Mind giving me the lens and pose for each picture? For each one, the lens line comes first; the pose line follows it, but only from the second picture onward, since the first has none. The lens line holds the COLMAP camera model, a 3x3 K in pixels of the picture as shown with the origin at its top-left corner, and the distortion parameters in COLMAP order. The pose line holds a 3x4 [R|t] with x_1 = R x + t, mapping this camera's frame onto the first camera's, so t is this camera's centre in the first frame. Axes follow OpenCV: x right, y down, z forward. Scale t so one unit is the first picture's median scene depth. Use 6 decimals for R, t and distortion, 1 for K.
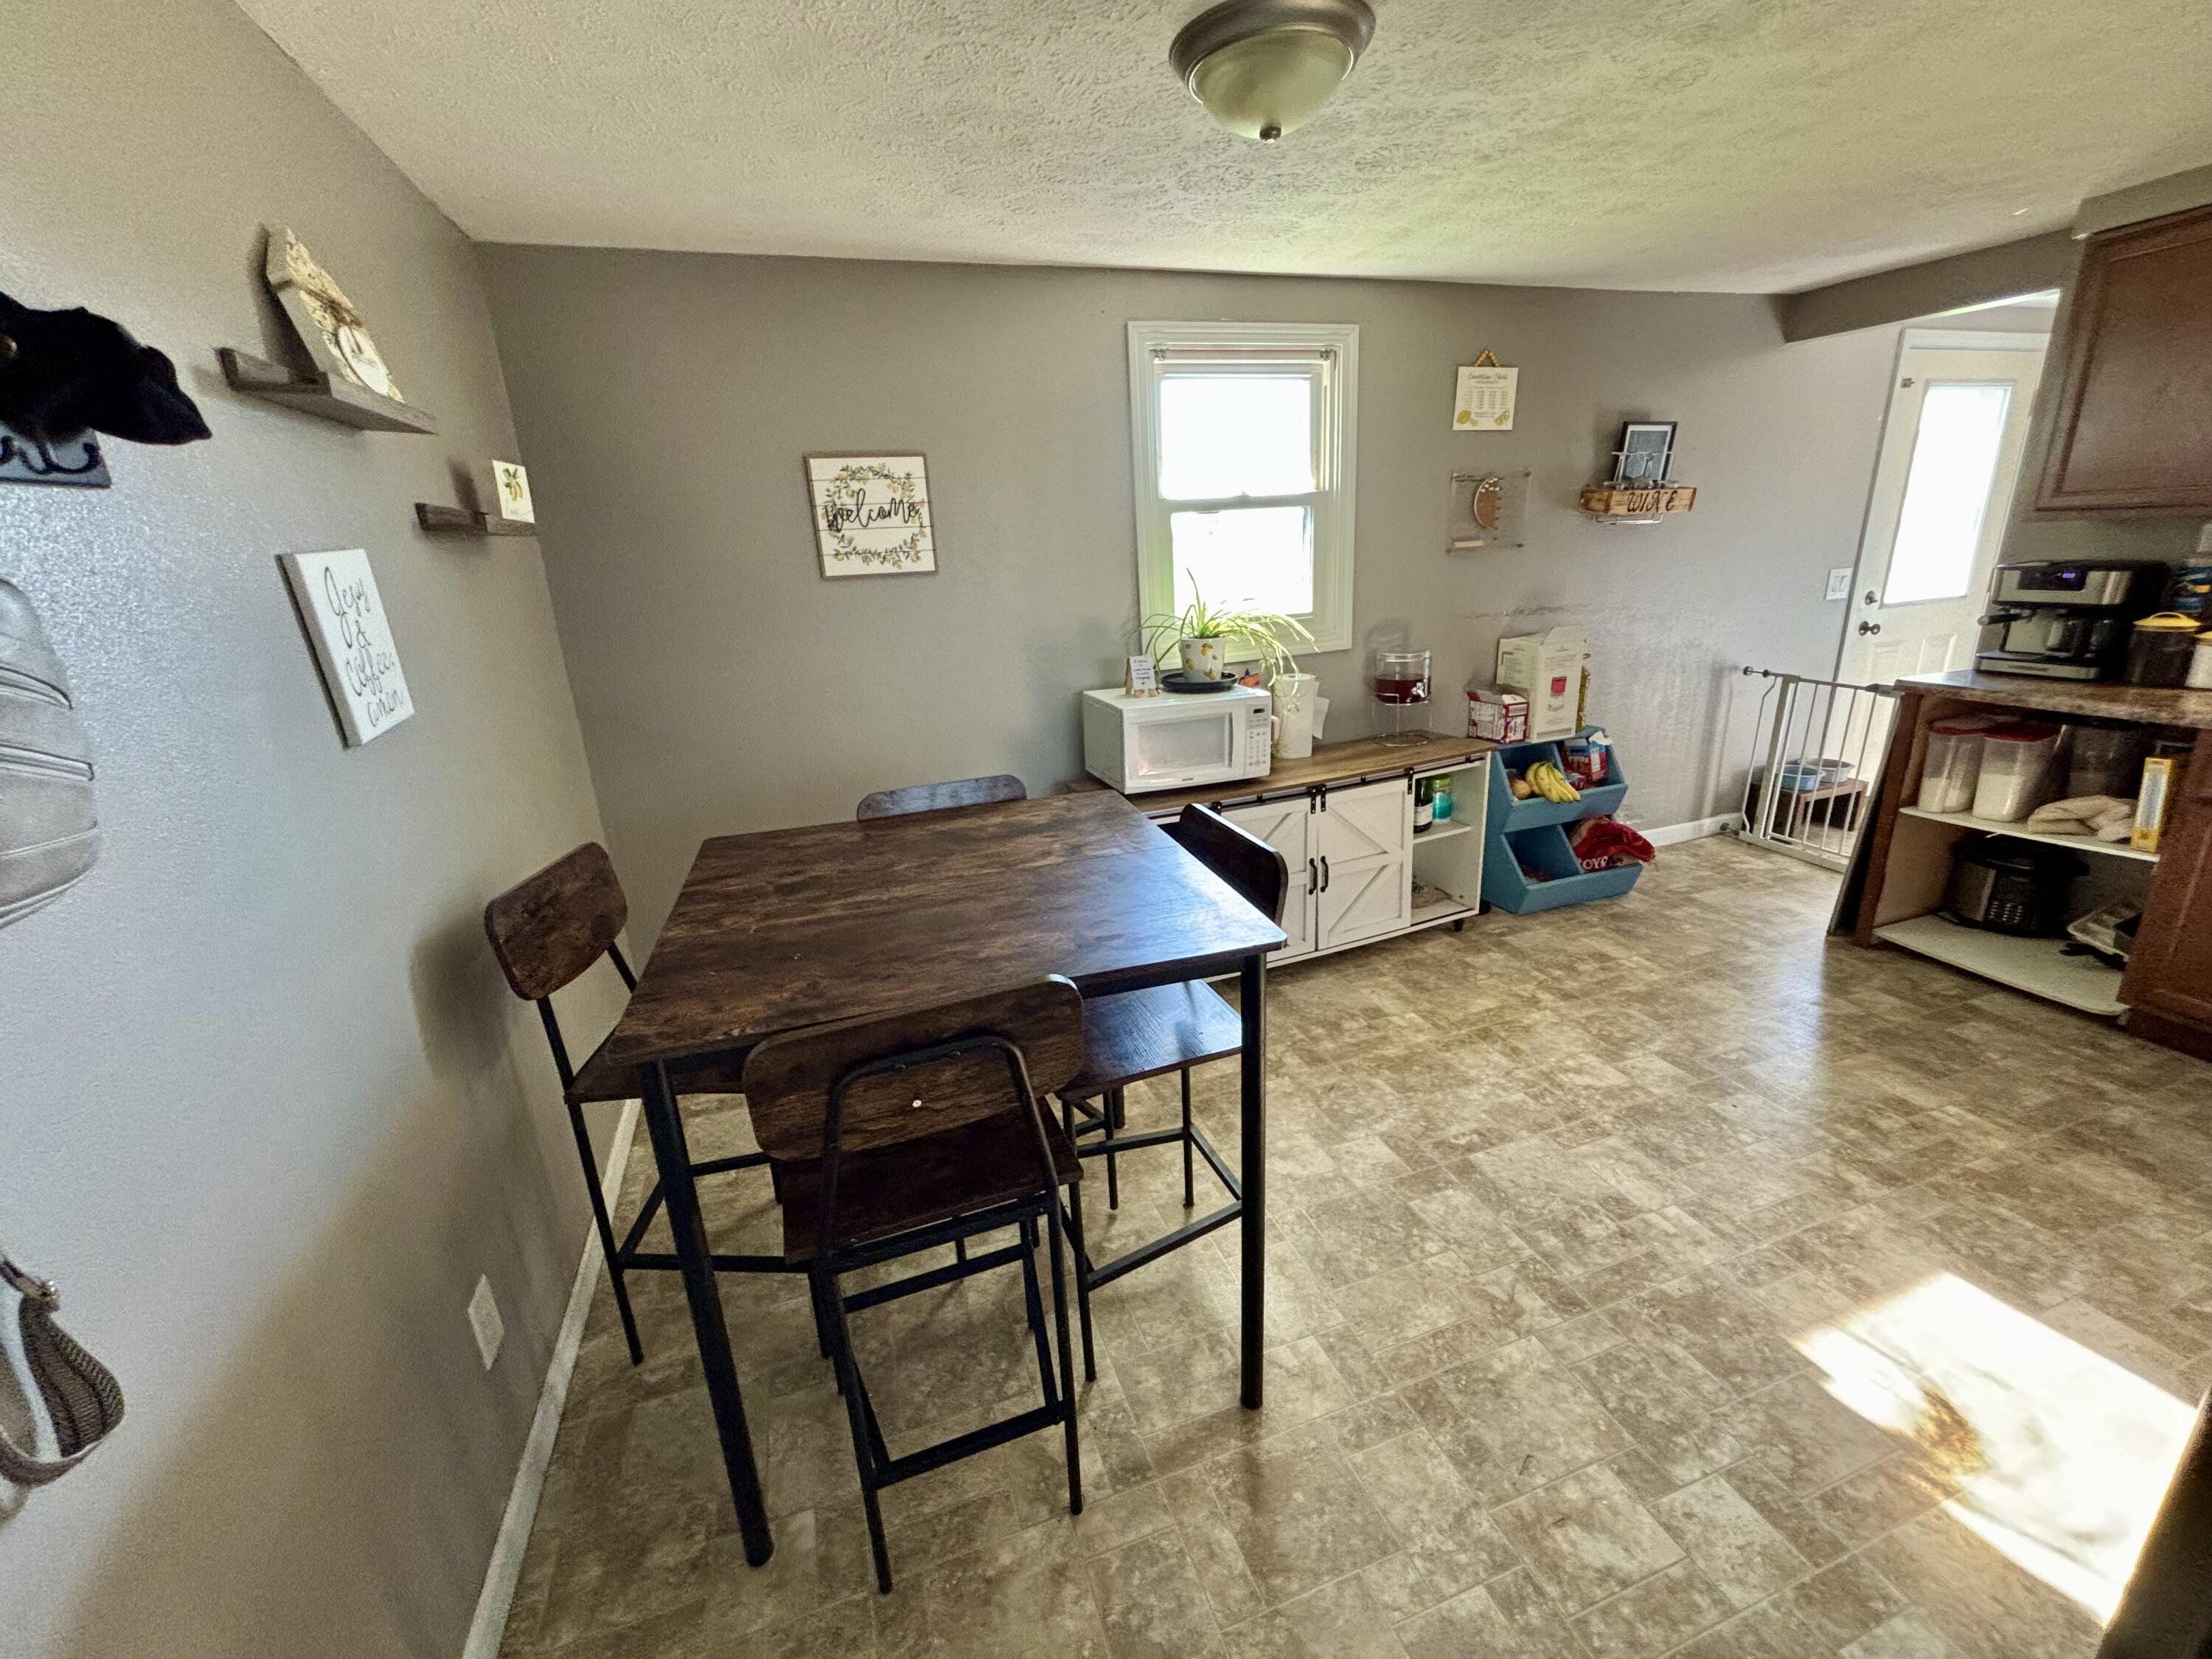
lens RADIAL K [[898.1, 0, 1116.6], [0, 898.1, 823.9], [0, 0, 1]] dist [0.010669, -0.001228]
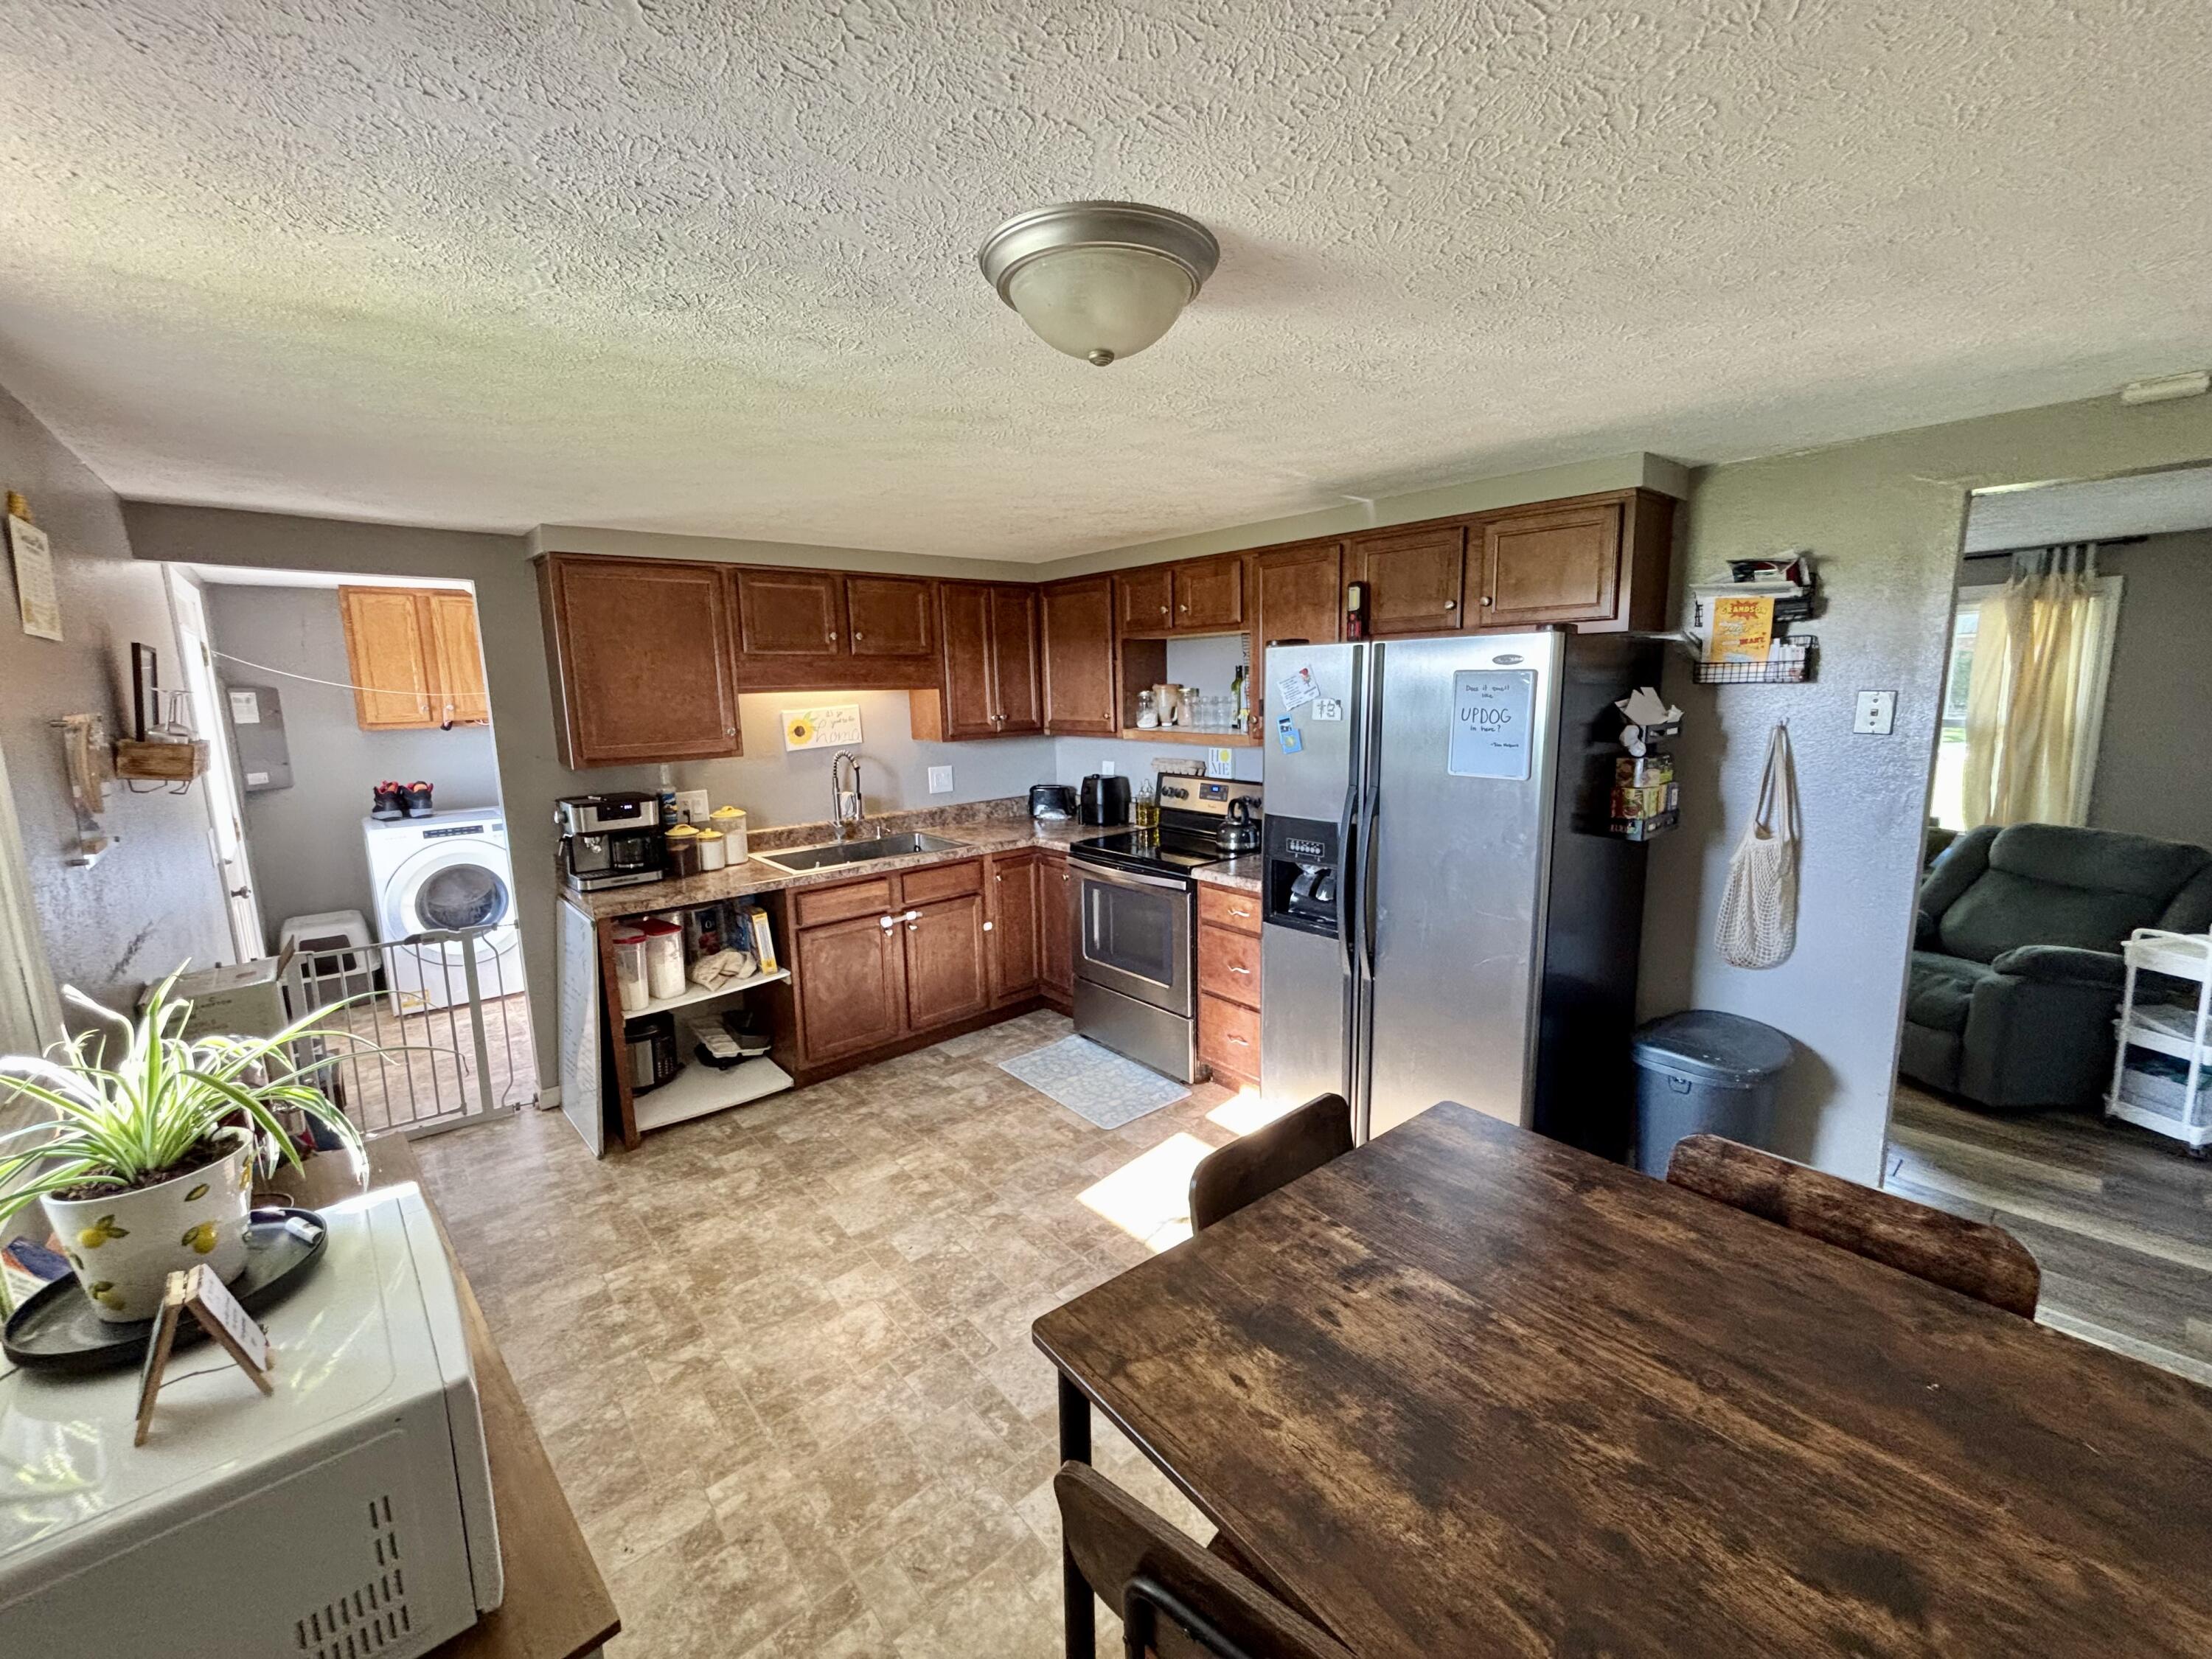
lens RADIAL K [[898.1, 0, 1099.9], [0, 898.1, 832.4], [0, 0, 1]] dist [0.010669, -0.001228]
pose [[-0.358453, -0.103388, 0.927805, -0.420401], [0.313834, 0.922661, 0.224063, -0.361857], [-0.879215, 0.371493, -0.298284, 0.925451]]
